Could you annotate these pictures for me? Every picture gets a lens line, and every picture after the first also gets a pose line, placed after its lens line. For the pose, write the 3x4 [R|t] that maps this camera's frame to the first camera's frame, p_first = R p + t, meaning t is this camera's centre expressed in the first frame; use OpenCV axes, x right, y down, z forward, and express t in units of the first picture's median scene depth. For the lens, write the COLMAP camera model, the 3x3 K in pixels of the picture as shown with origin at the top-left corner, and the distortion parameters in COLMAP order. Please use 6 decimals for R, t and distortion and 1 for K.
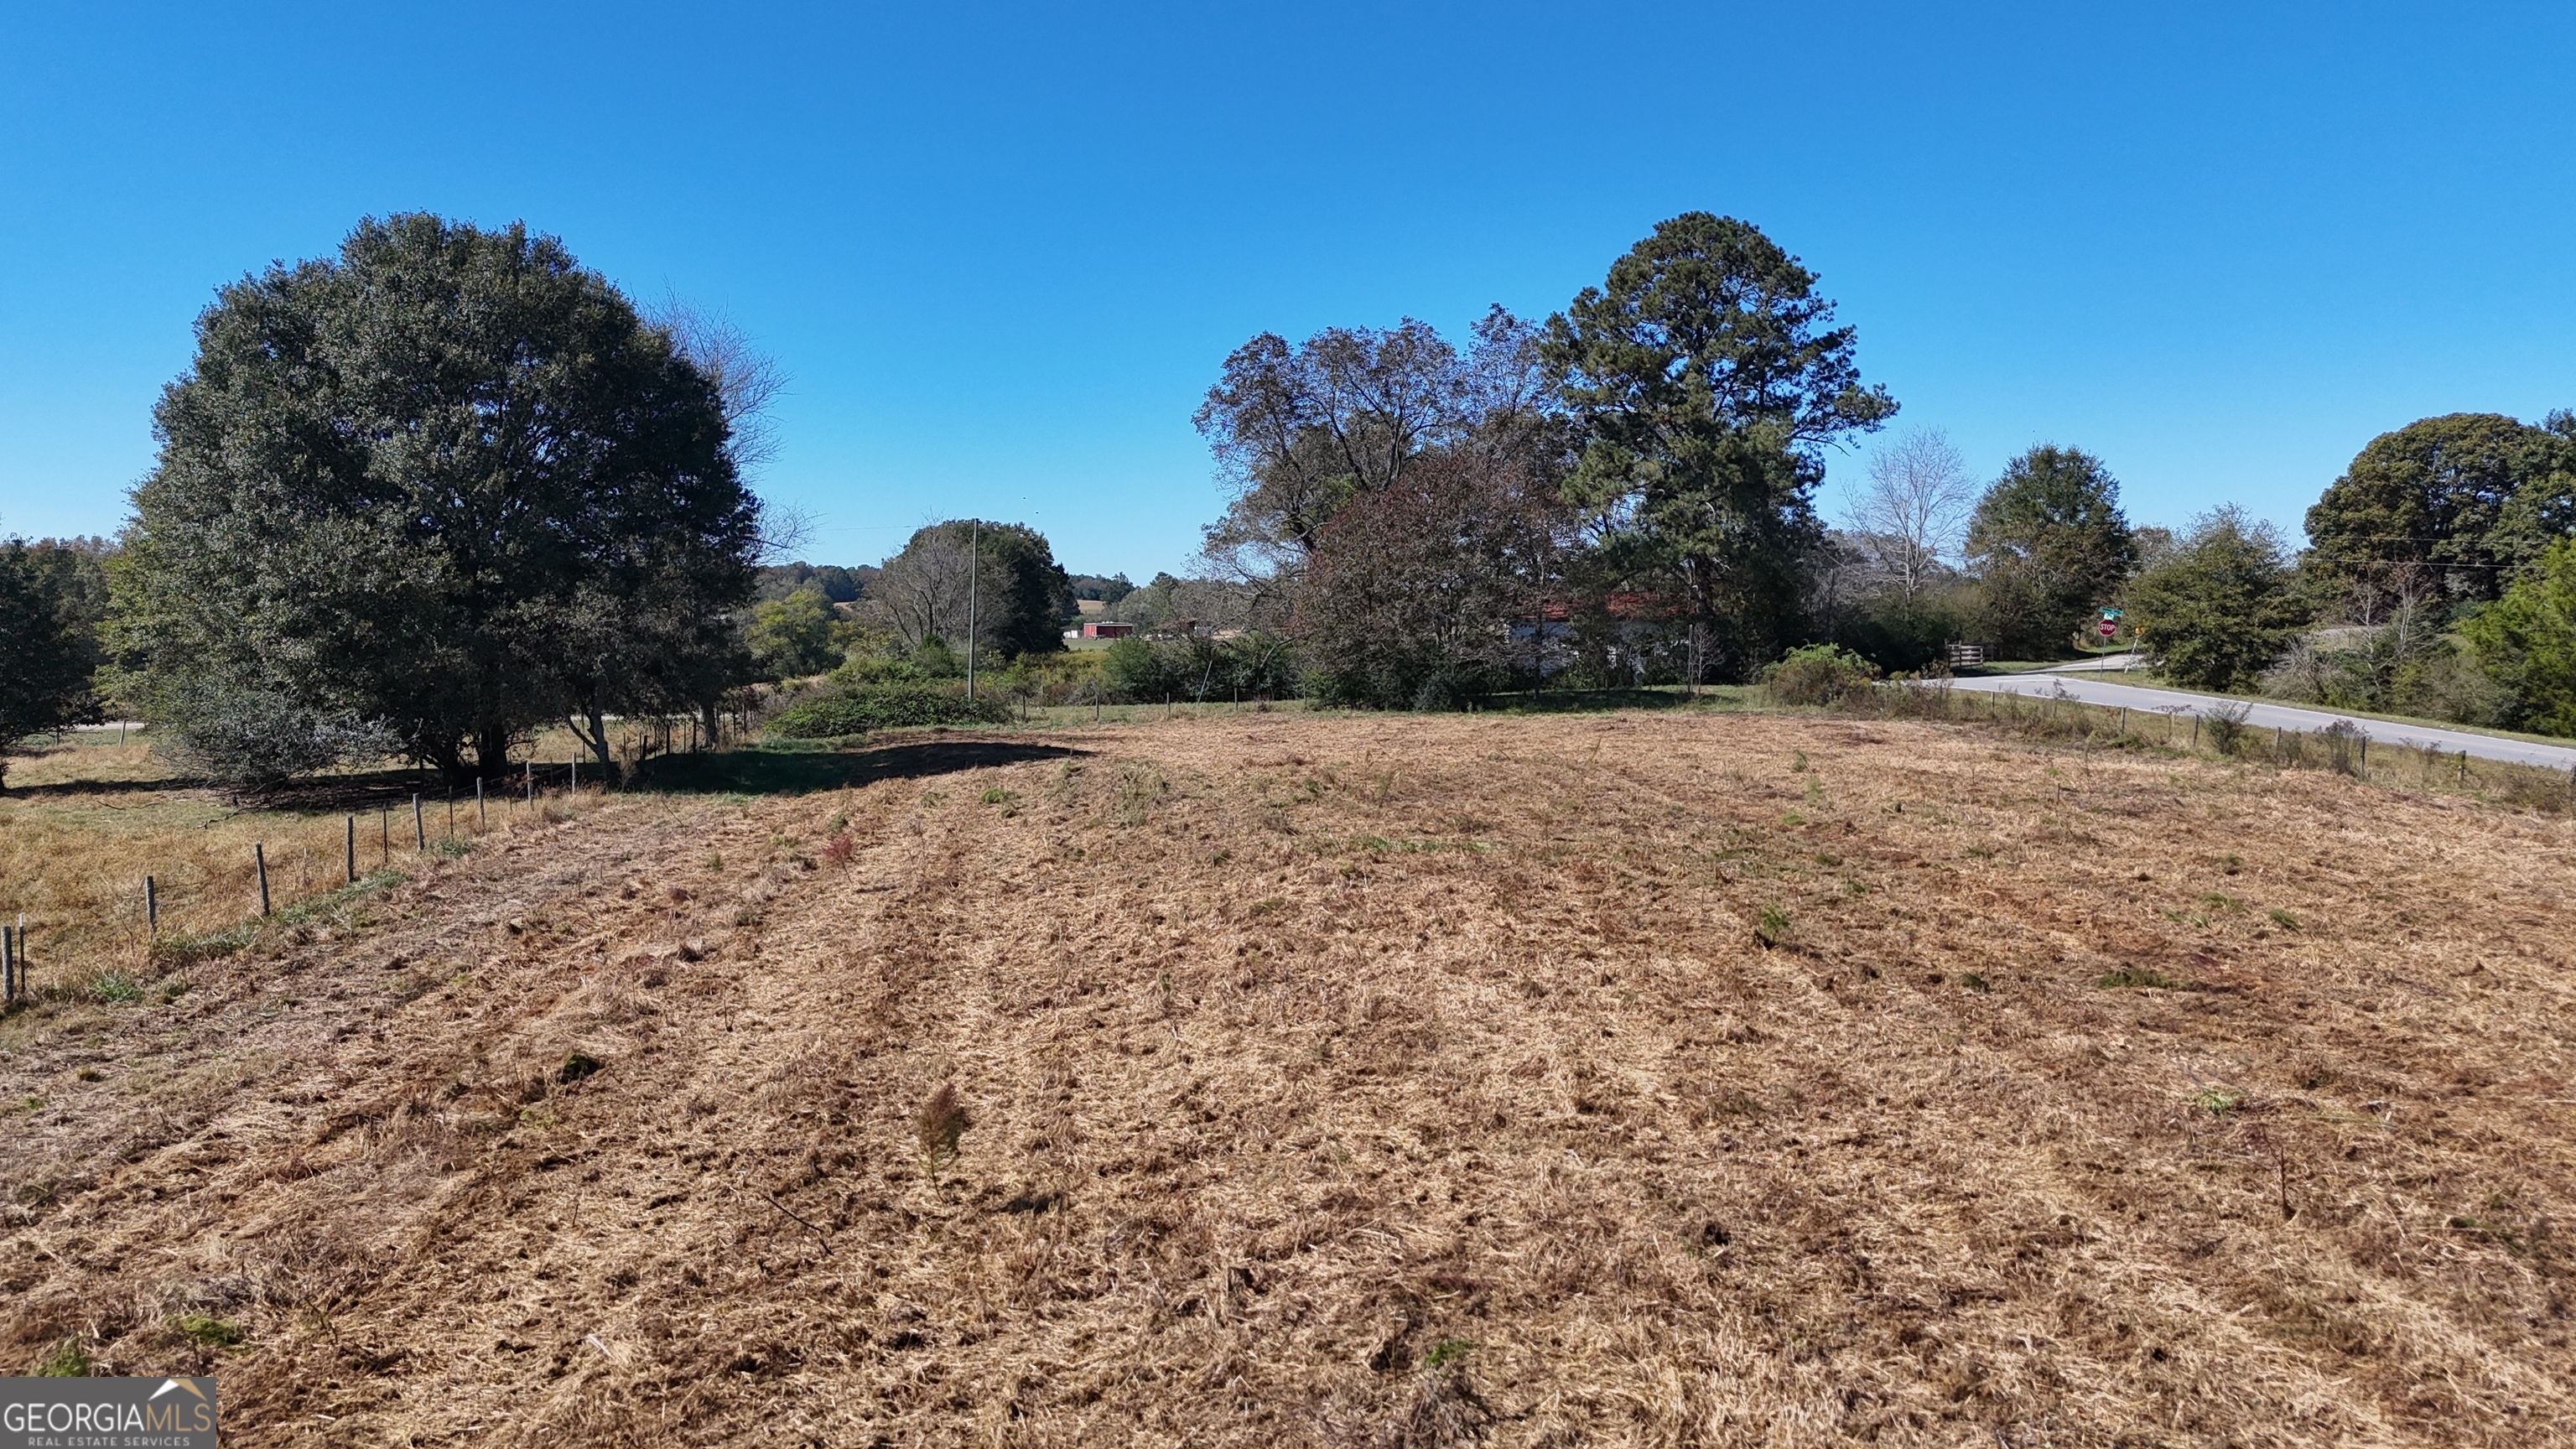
lens RADIAL K [[1836.3, 0, 1285.9], [0, 1836.3, 744.3], [0, 0, 1]] dist [0.108800, -0.180118]
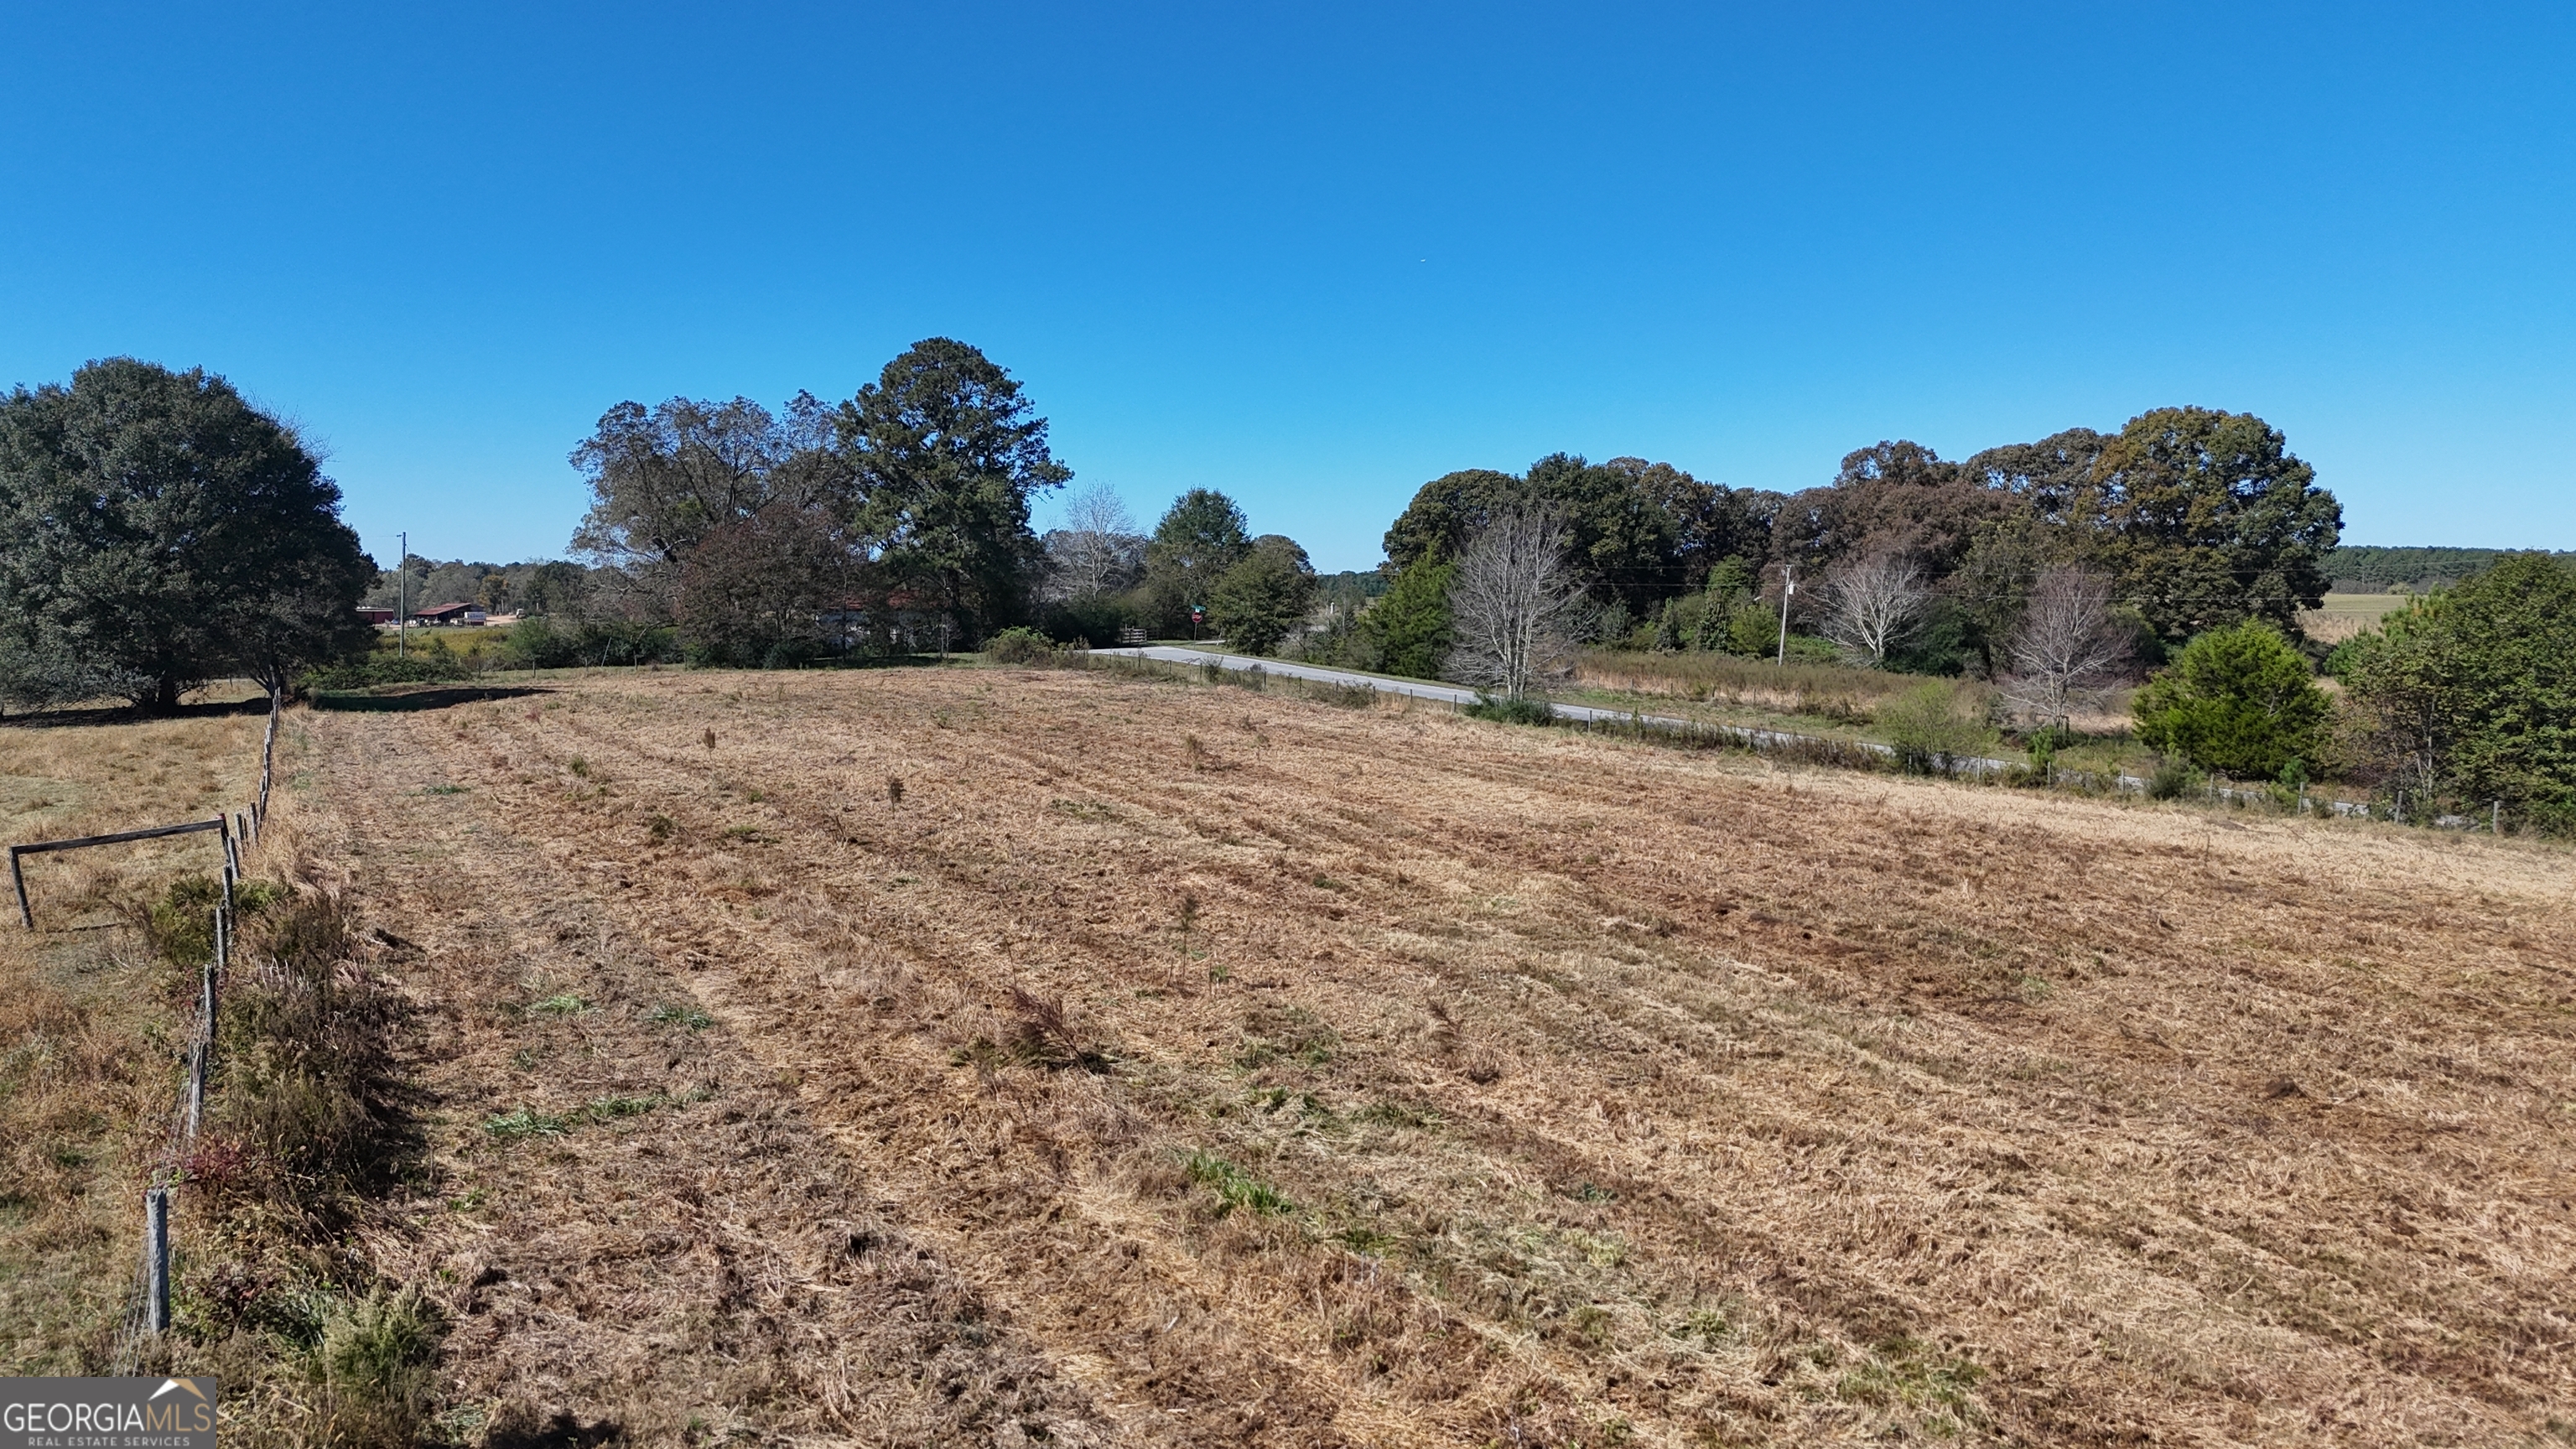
lens RADIAL K [[1836.3, 0, 1285.9], [0, 1836.3, 744.3], [0, 0, 1]] dist [0.108800, -0.180118]
pose [[0.928967, -0.025704, 0.369269, -0.080211], [0.023110, 0.999667, 0.011447, 0.030674], [-0.369440, -0.002100, 0.929252, -0.499869]]
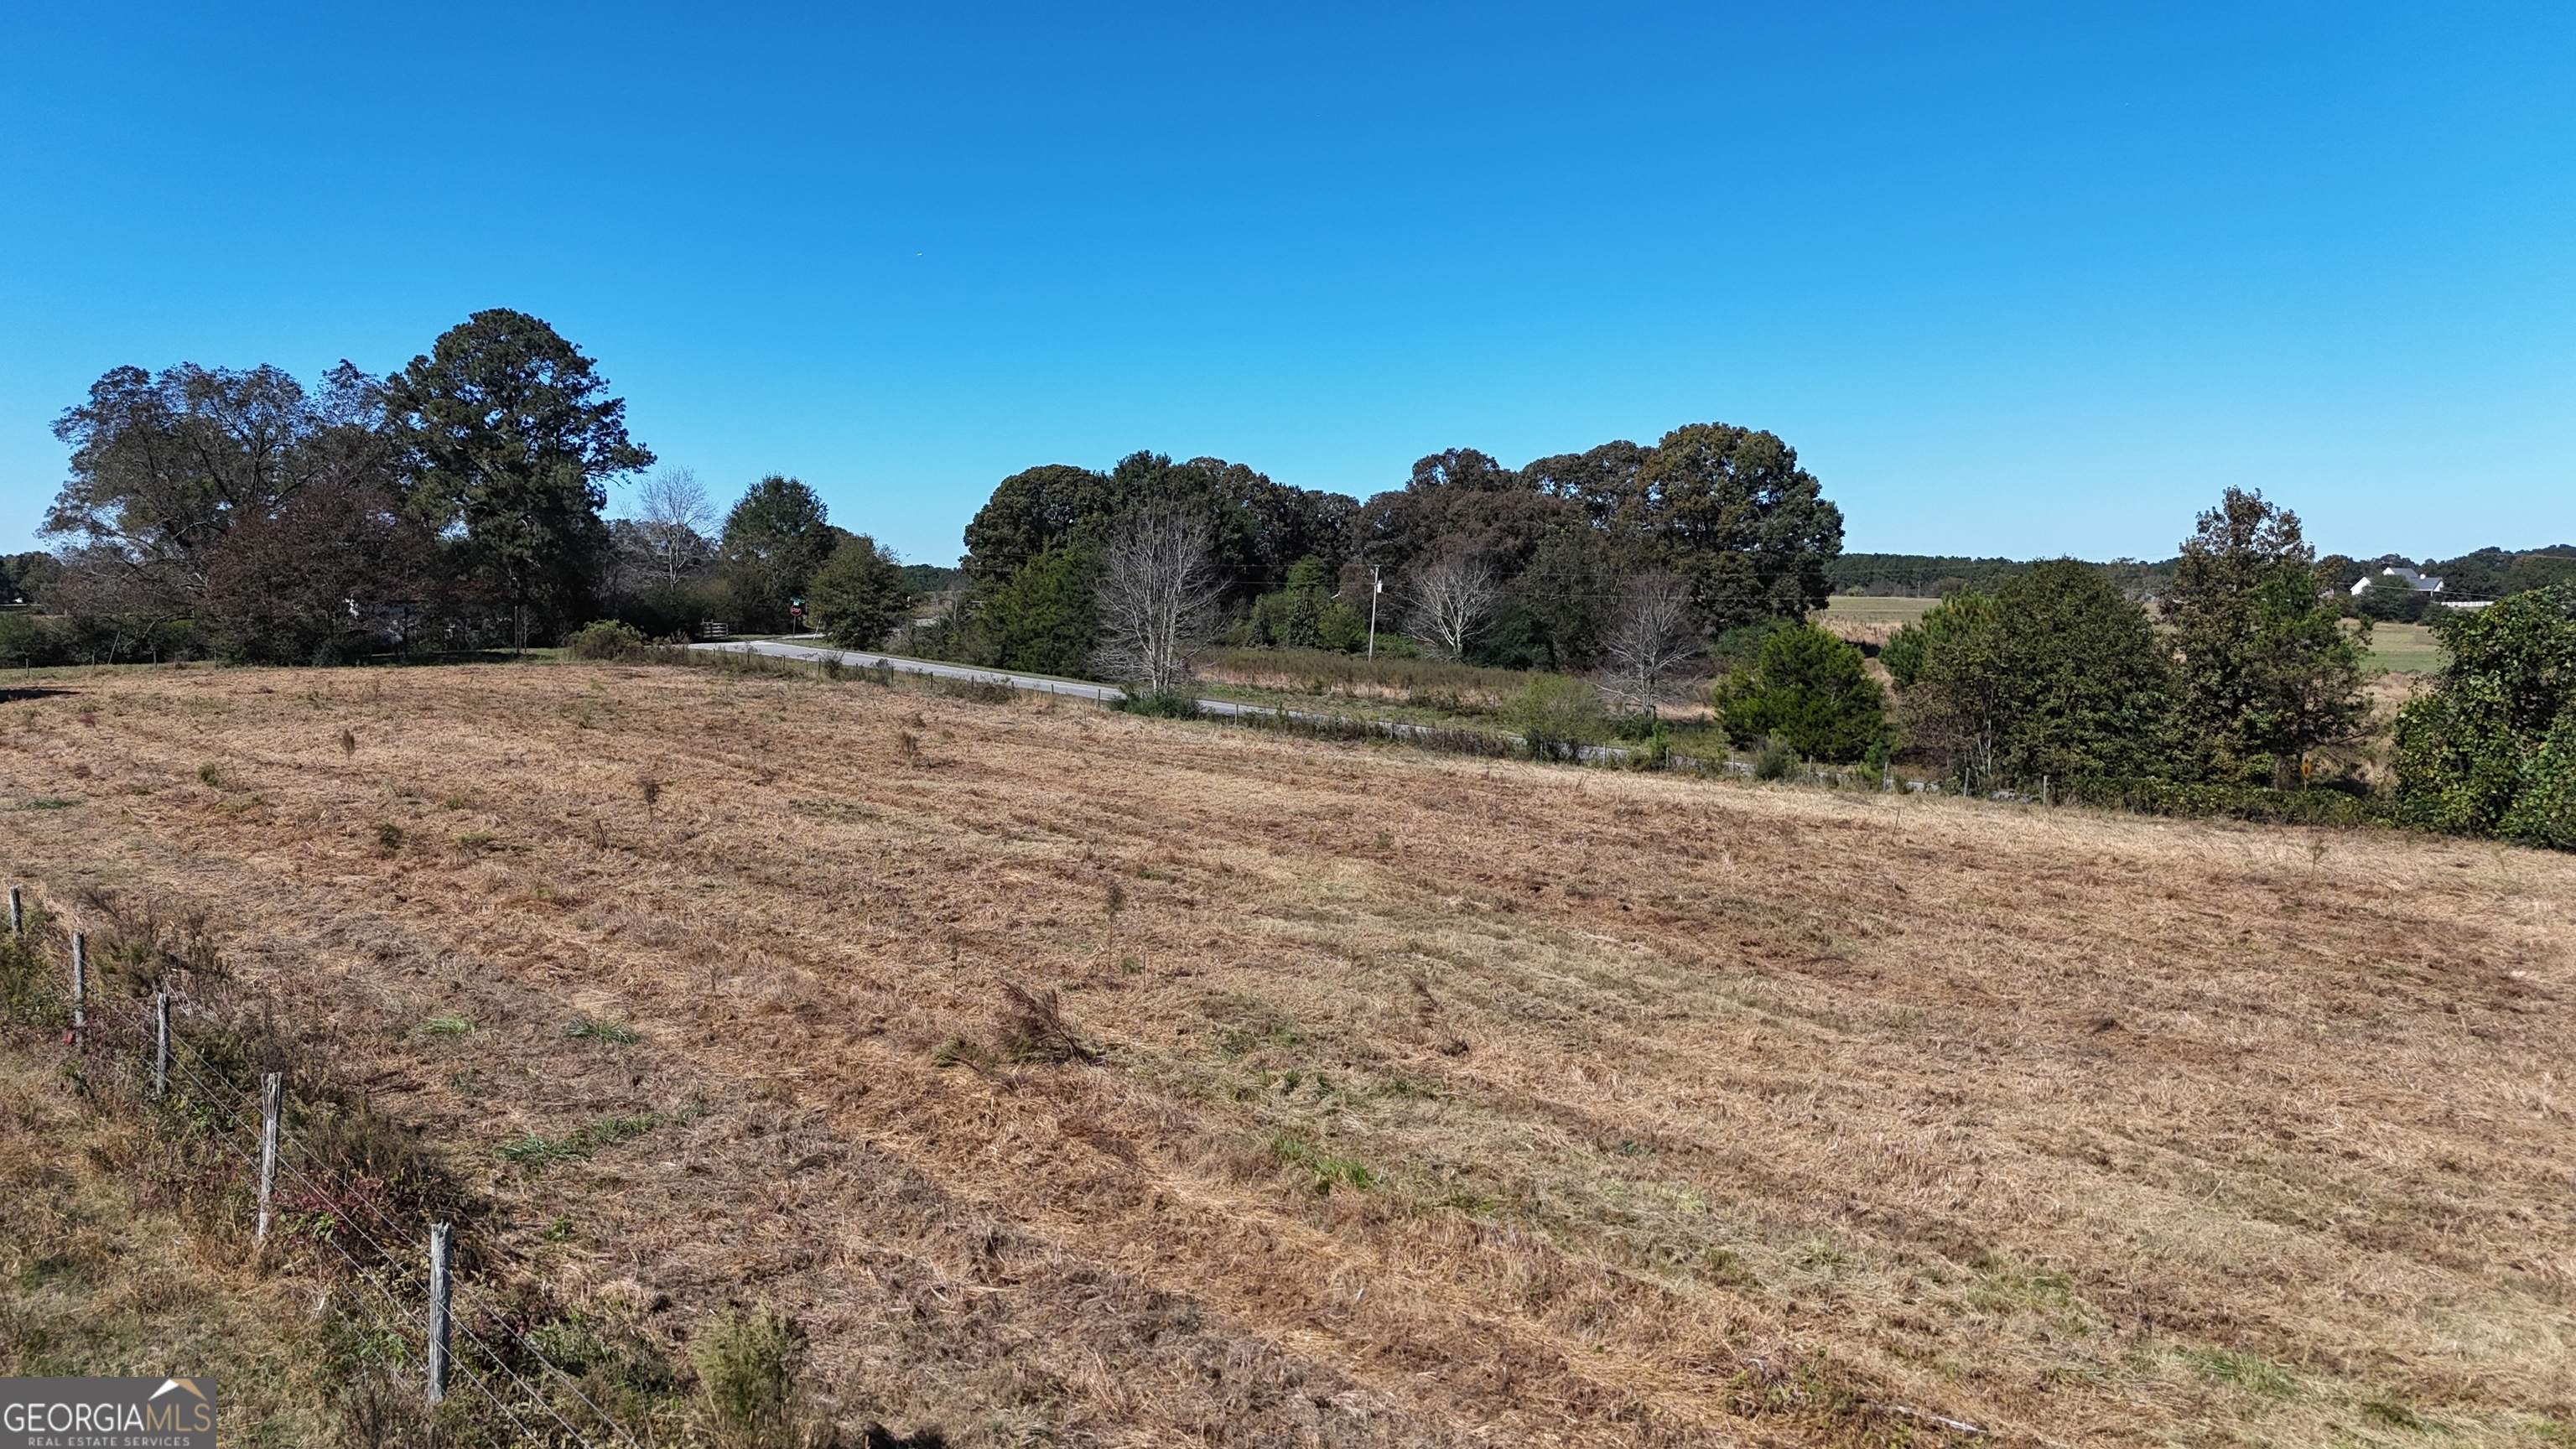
lens RADIAL K [[1845.6, 0, 1268.3], [0, 1845.6, 731.5], [0, 0, 1]] dist [0.085418, -0.098619]
pose [[0.816557, -0.034482, 0.576235, -0.130279], [0.033131, 0.999368, 0.012855, 0.030305], [-0.576314, 0.008595, 0.817183, -0.477620]]
